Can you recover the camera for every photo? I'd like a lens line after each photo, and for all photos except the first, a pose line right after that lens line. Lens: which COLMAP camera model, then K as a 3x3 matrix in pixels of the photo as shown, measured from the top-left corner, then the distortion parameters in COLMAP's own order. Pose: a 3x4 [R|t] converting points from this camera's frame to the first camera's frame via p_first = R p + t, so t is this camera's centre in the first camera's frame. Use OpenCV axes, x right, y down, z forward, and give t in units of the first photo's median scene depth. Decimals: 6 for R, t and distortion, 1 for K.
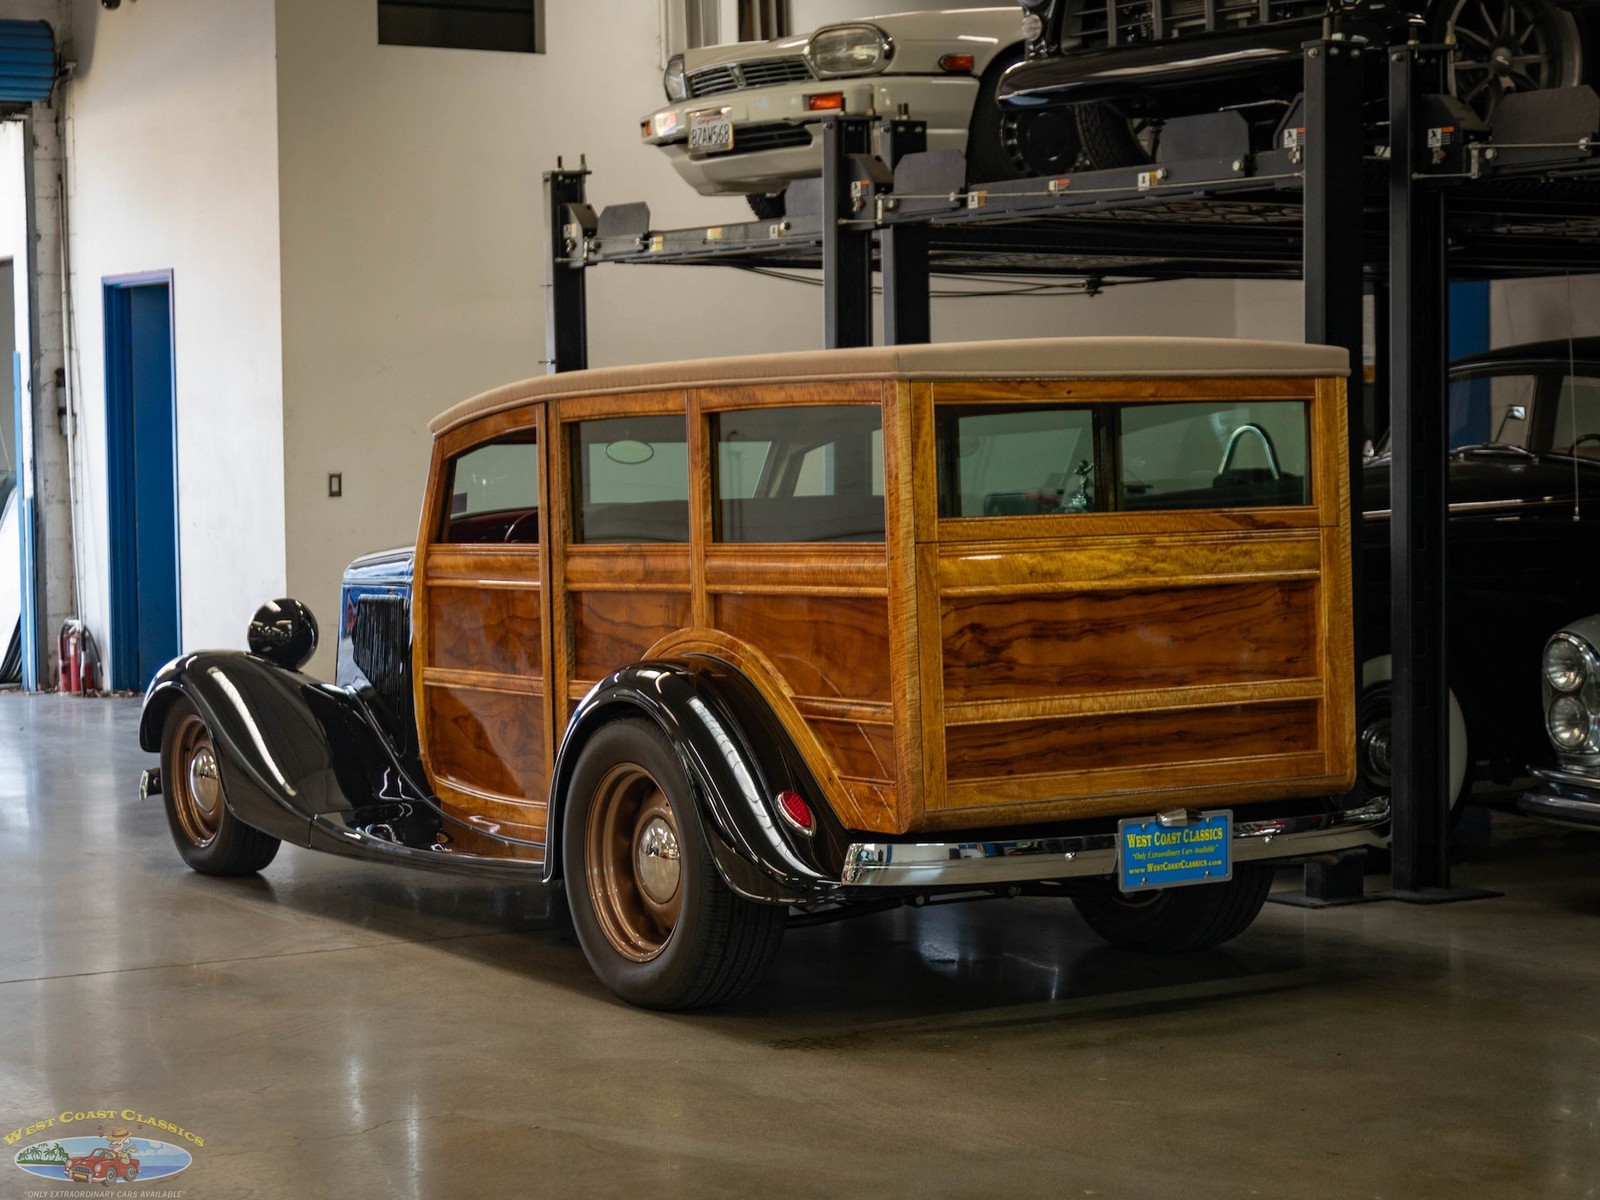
lens RADIAL K [[3376.9, 0, 800.8], [0, 3376.9, 605.3], [0, 0, 1]] dist [0.028327, -0.069471]
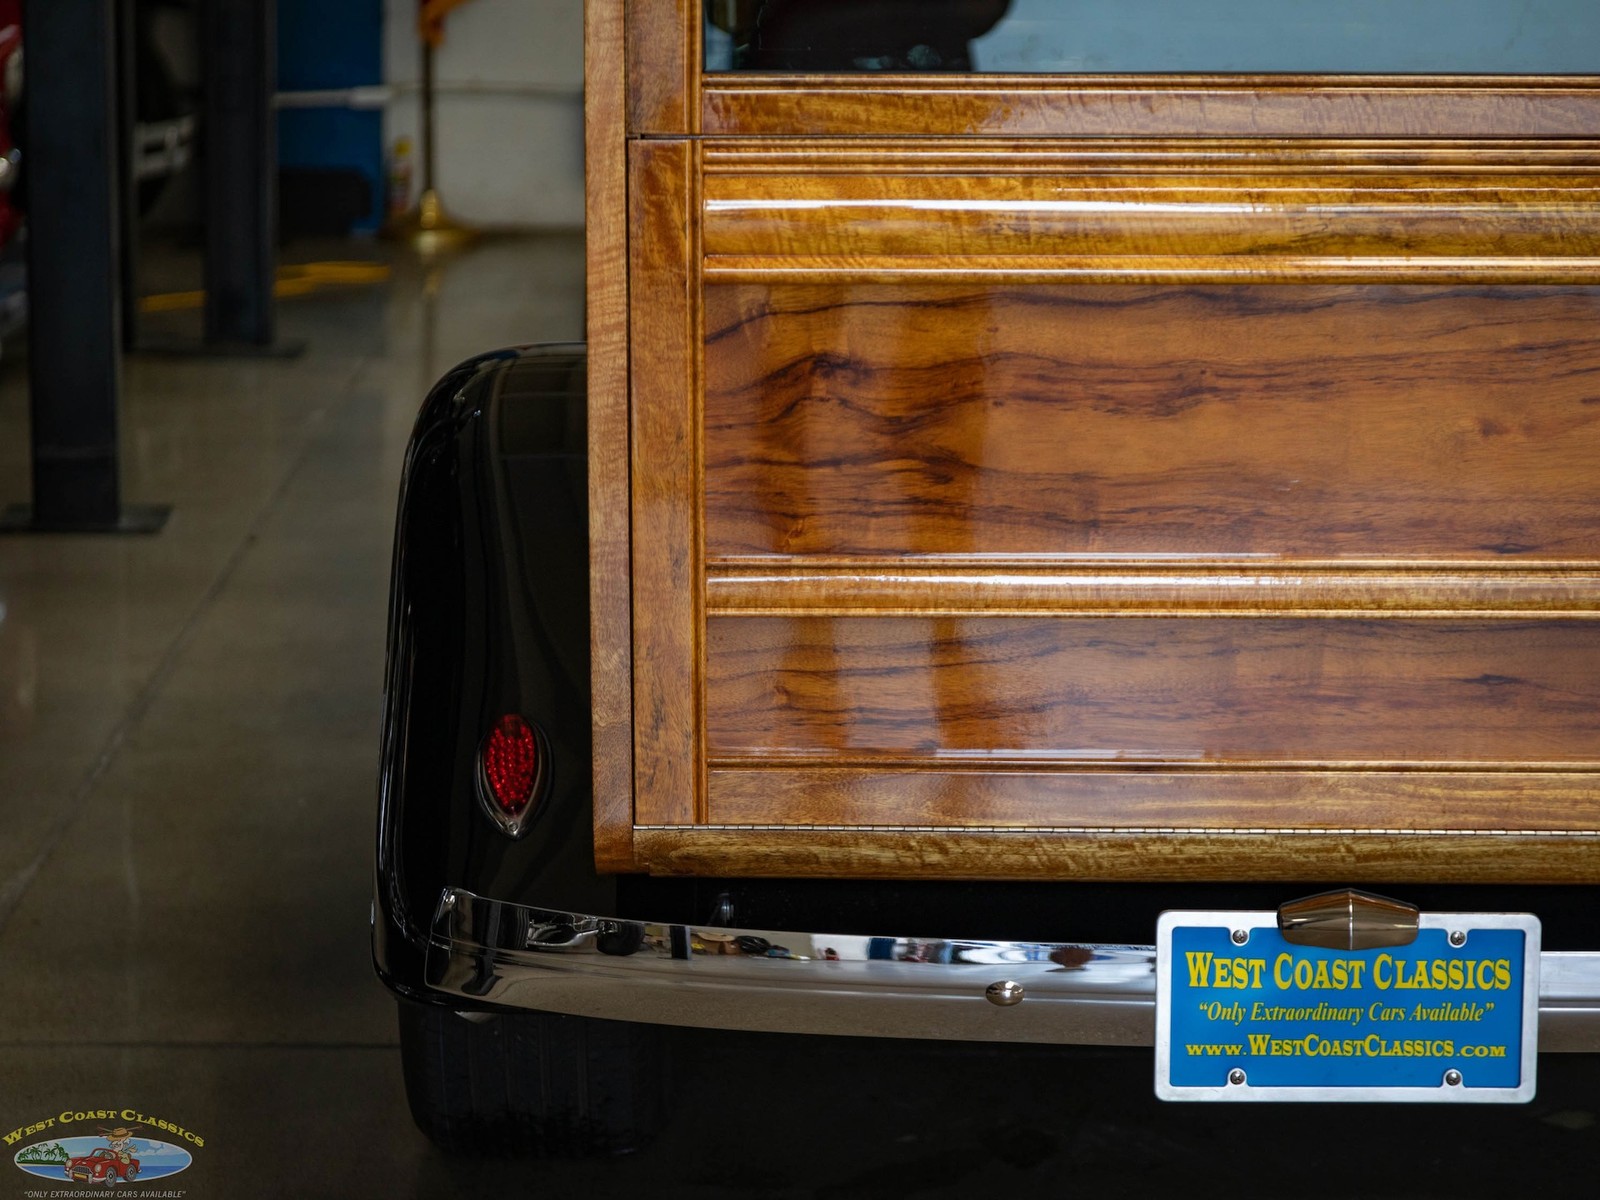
lens RADIAL K [[4887.7, 0, 797.6], [0, 4887.7, 602.7], [0, 0, 1]] dist [0.025847, -0.324727]
pose [[0.839823, 0.113973, -0.530761, 0.339154], [-0.044062, 0.988798, 0.142611, -0.044642], [0.541069, -0.096381, 0.835437, 0.526004]]
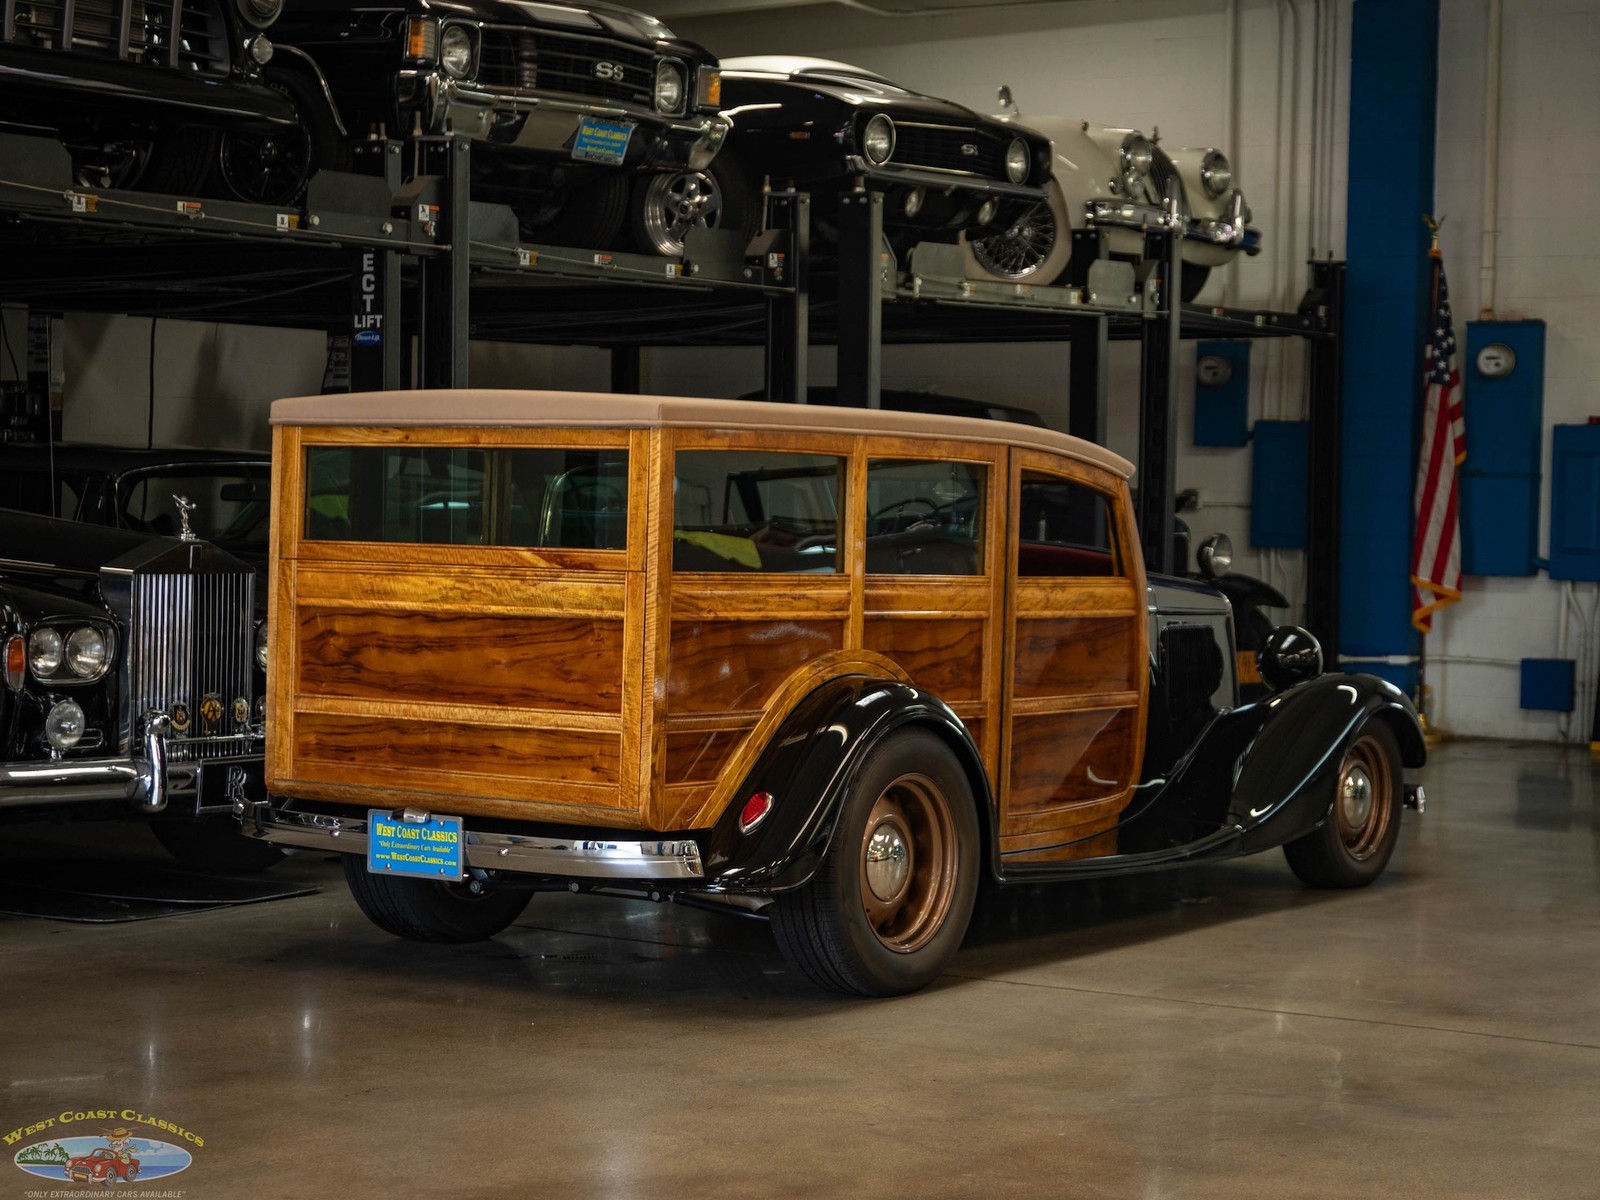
lens RADIAL K [[3549.0, 0, 798.0], [0, 3549.0, 601.5], [0, 0, 1]] dist [0.060989, -0.202299]
pose [[0.397162, 0.061110, -0.915712, 1.243851], [-0.067711, 0.997012, 0.037168, -0.061376], [0.915247, 0.047242, 0.400113, 0.638685]]
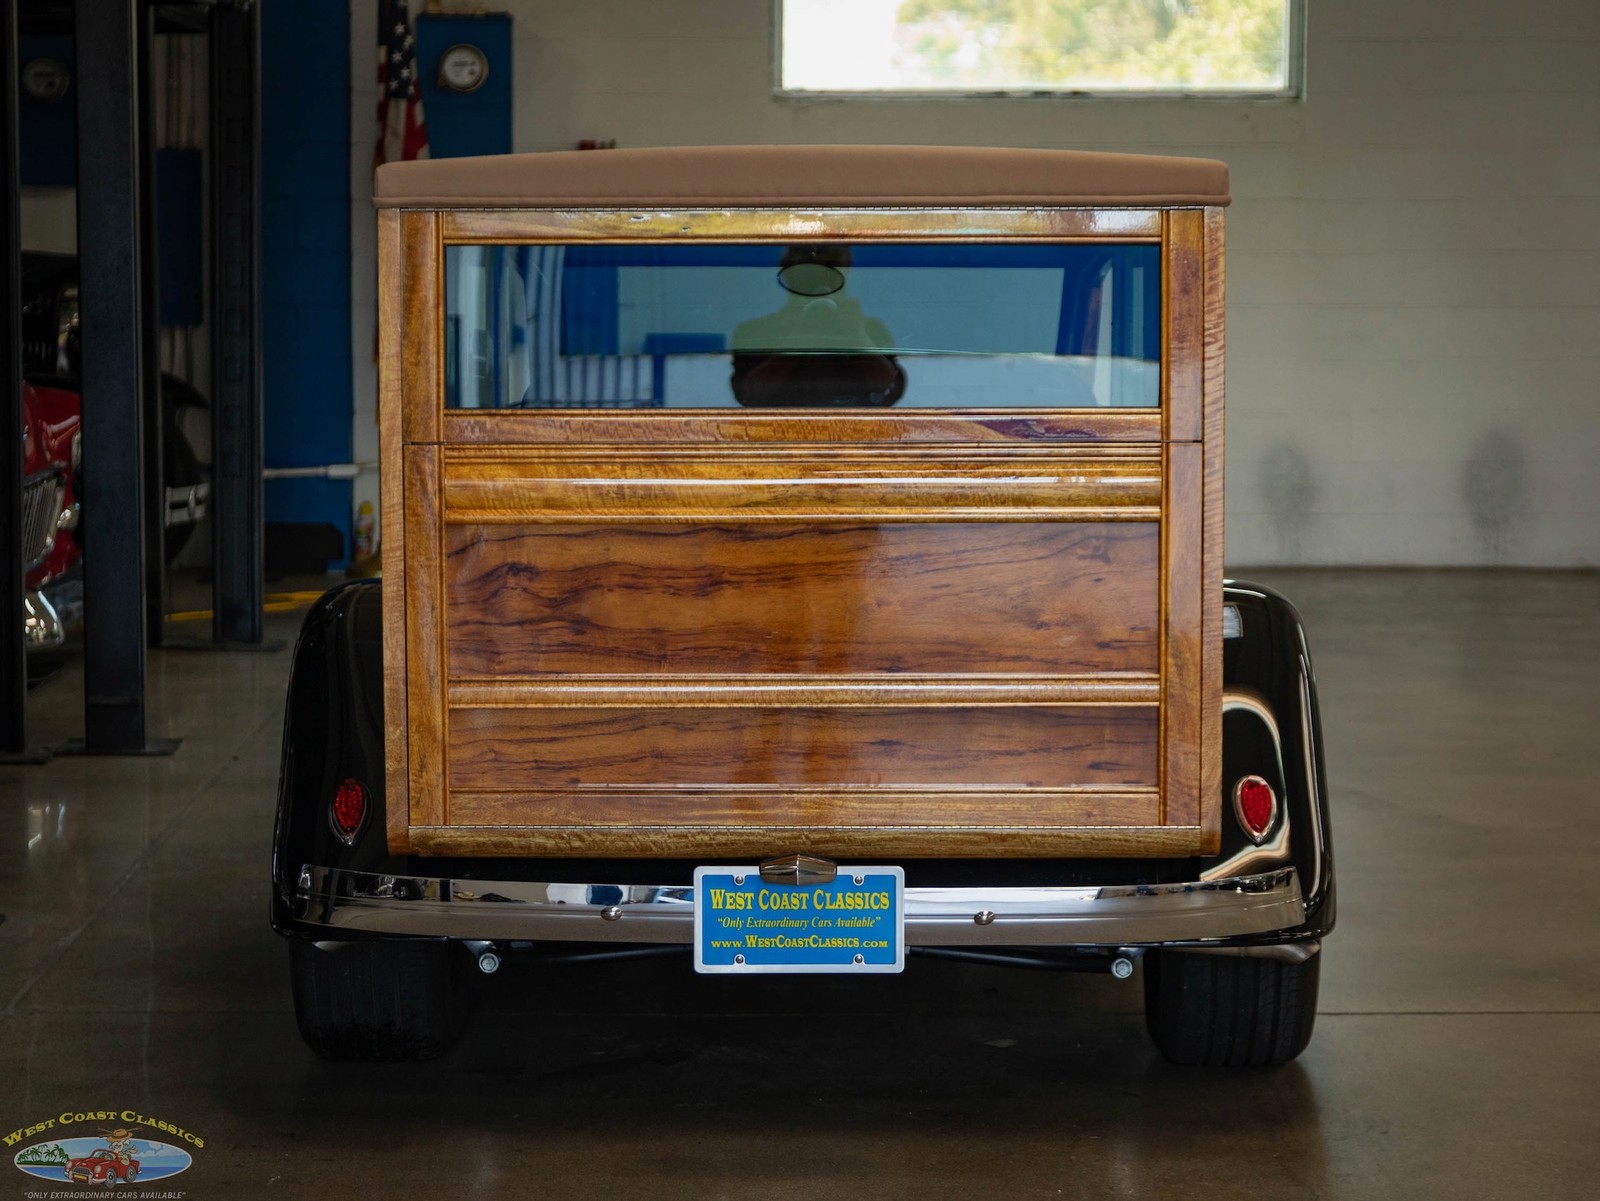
lens RADIAL K [[4180.2, 0, 804.2], [0, 4180.2, 601.3], [0, 0, 1]] dist [-0.009729, 0.052563]
pose [[0.846465, 0.068111, -0.528071, 0.544387], [-0.040615, 0.997154, 0.063511, -0.042780], [0.530894, -0.032312, 0.846822, 0.302542]]
